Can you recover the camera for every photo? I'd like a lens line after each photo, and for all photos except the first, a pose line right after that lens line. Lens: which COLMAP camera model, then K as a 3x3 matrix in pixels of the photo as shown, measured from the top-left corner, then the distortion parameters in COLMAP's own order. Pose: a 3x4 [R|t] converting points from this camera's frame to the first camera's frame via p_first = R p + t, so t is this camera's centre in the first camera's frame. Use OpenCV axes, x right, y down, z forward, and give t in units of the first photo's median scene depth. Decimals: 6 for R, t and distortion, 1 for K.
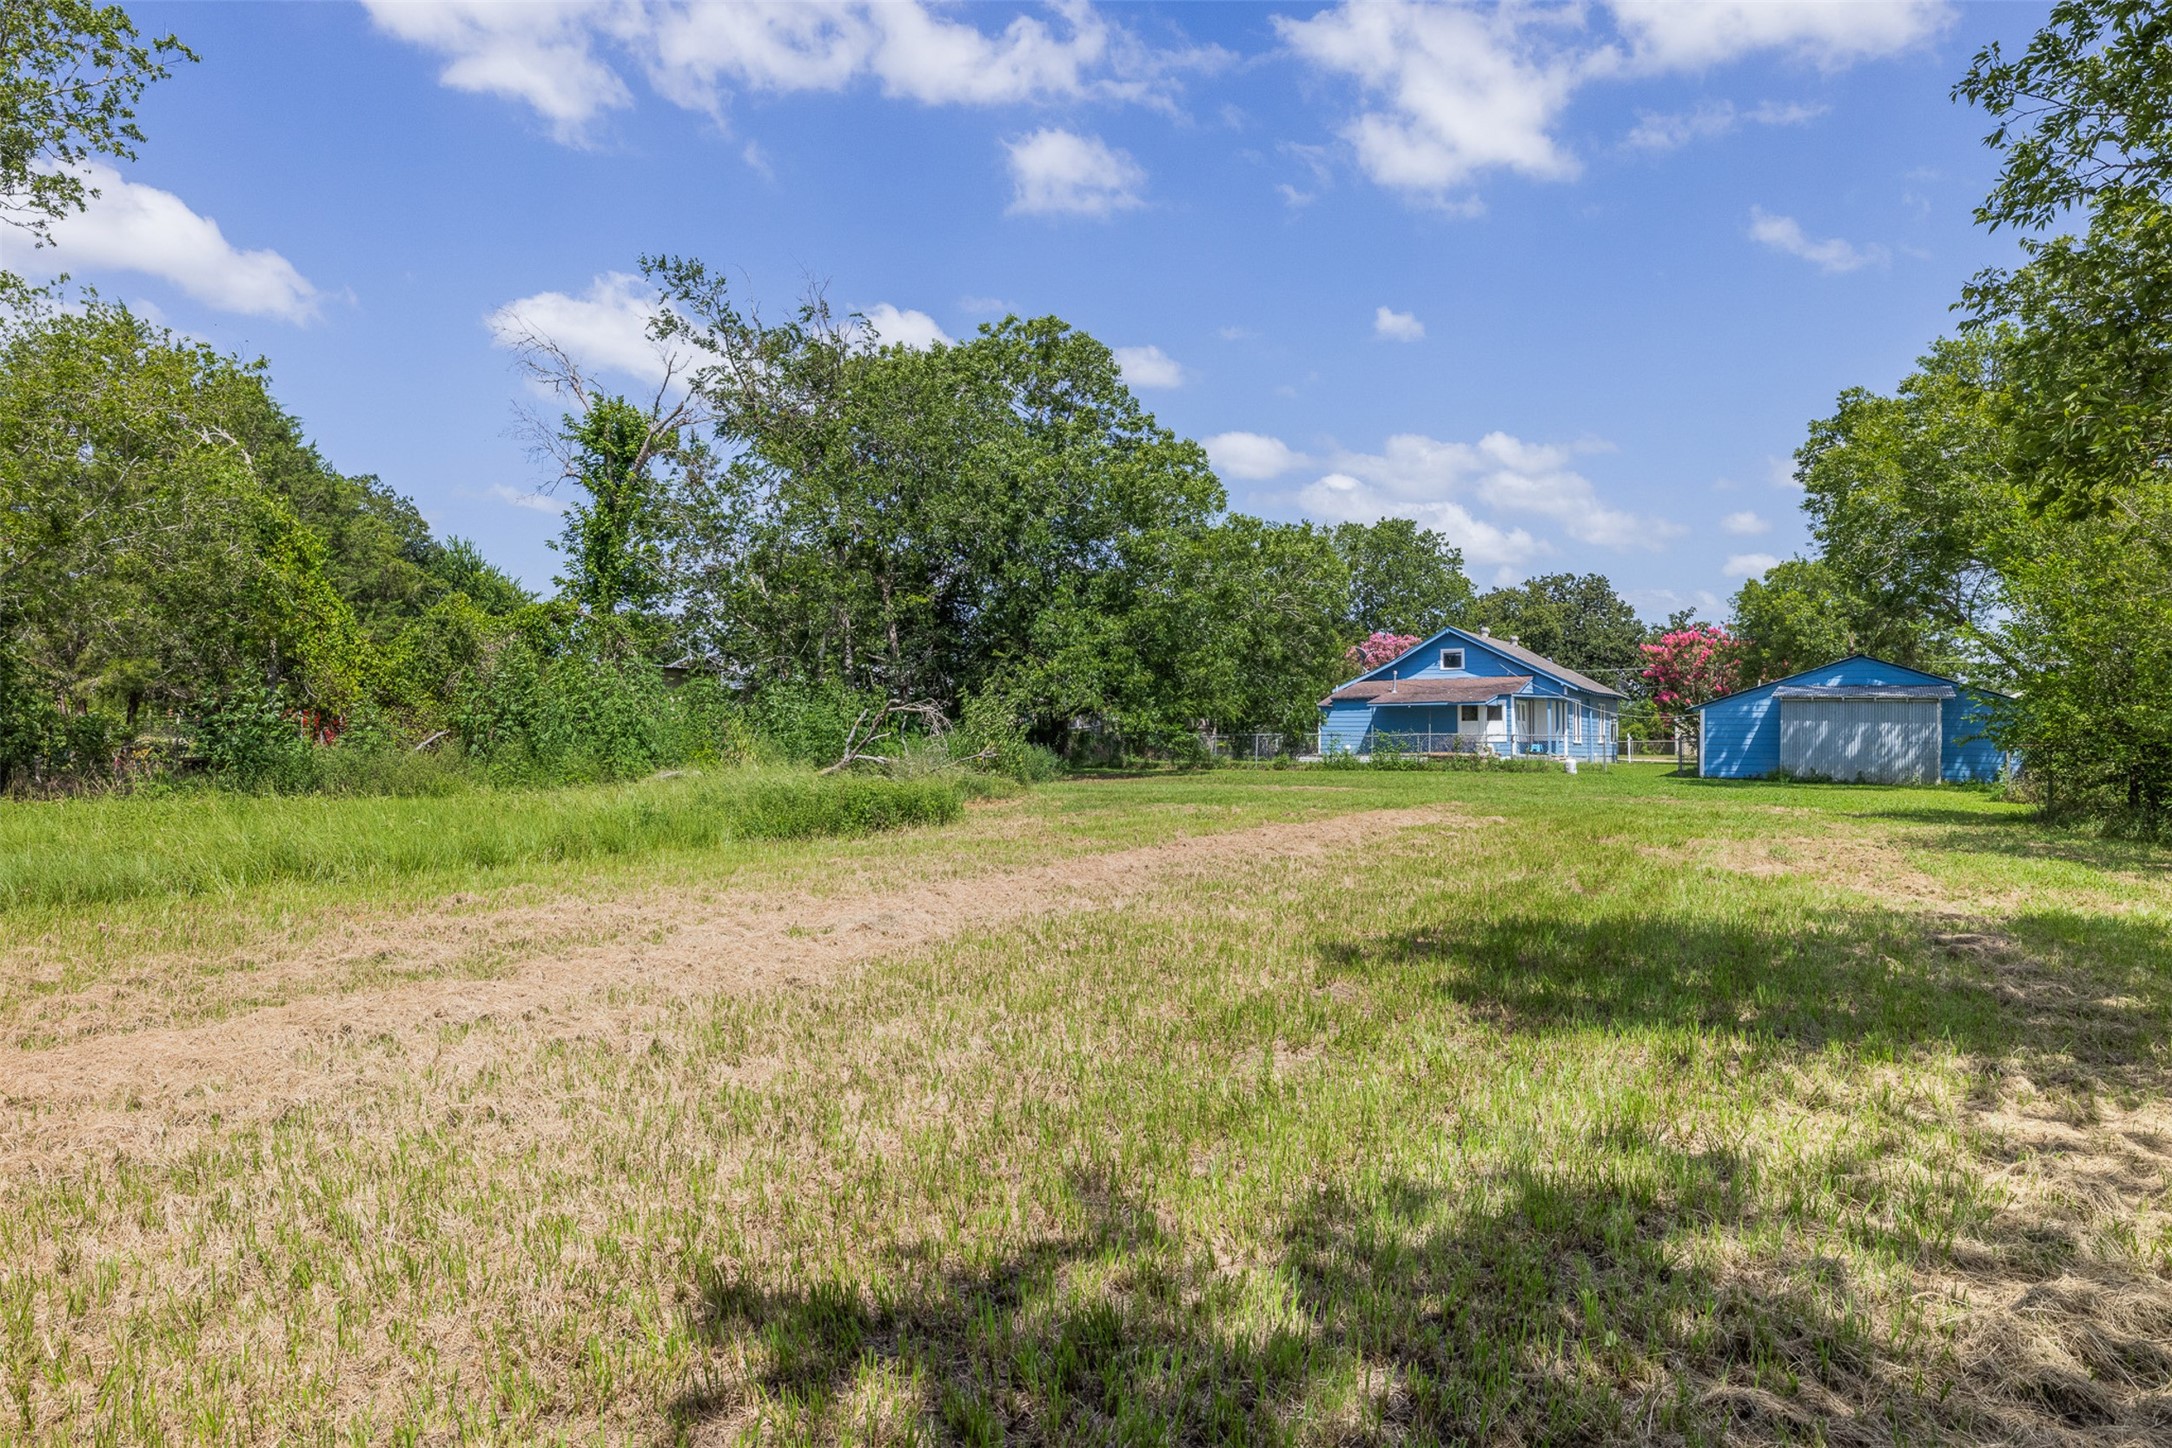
lens RADIAL K [[1372.9, 0, 1085.3], [0, 1372.9, 731.2], [0, 0, 1]] dist [0.002202, 0.000123]
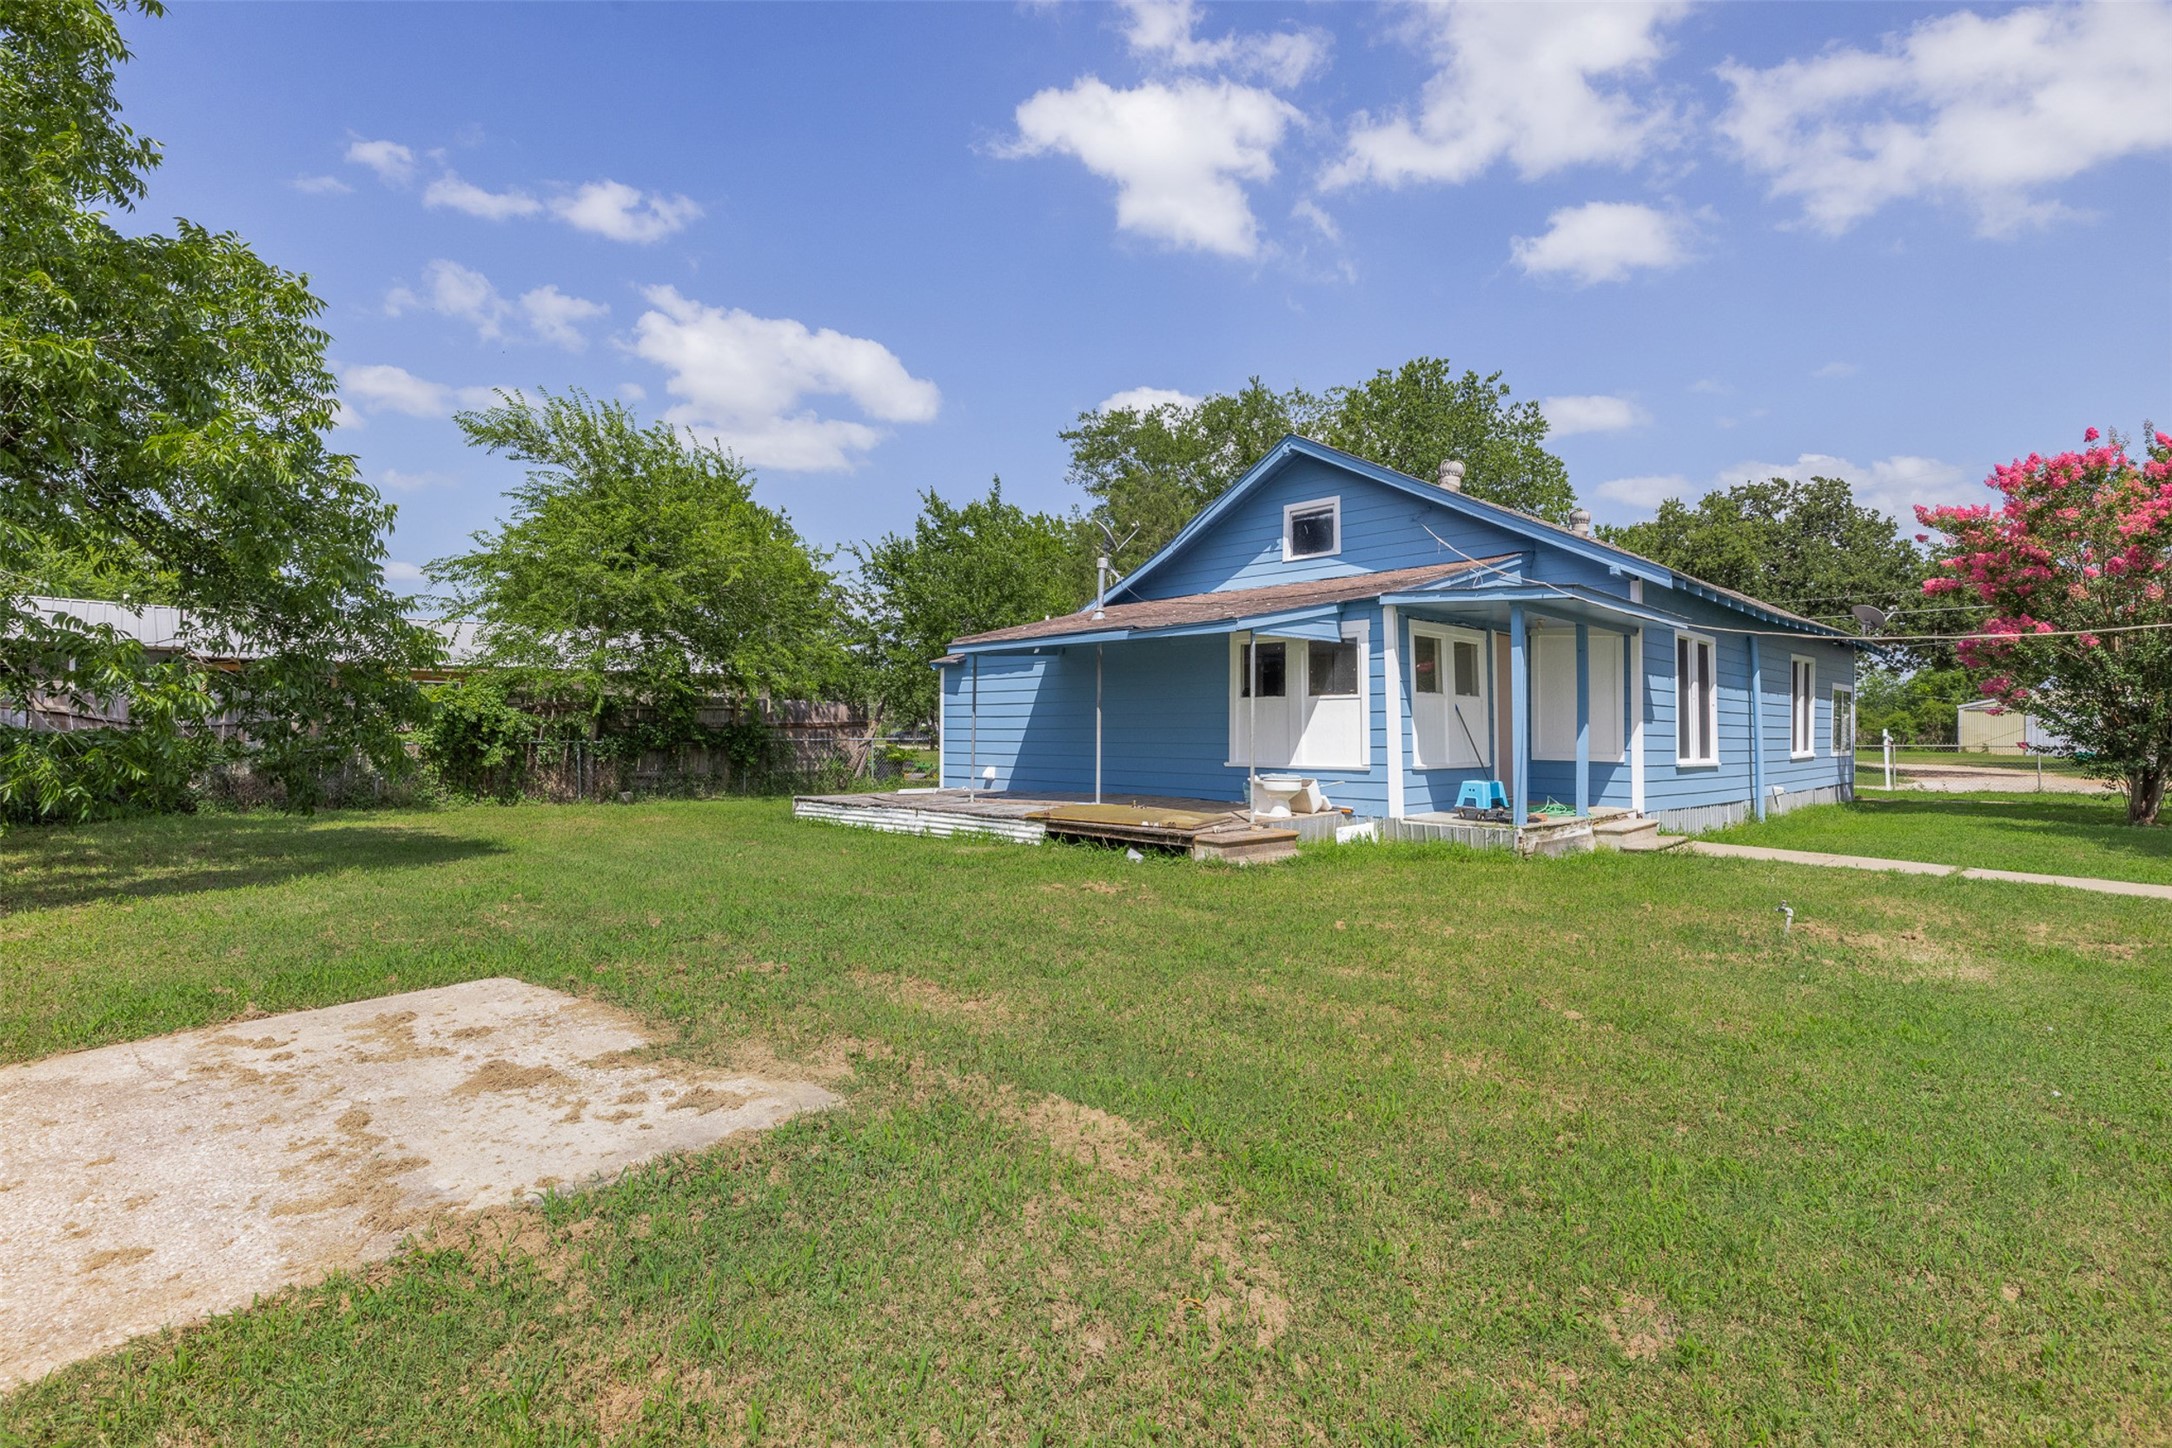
lens RADIAL K [[1059.6, 0, 1086.6], [0, 1059.6, 724.0], [0, 0, 1]] dist [-0.001328, -0.000129]
pose [[0.963269, -0.007865, -0.268424, 0.283592], [0.007250, 0.999968, -0.003284, -0.001219], [0.268441, 0.001218, 0.963295, 0.715148]]
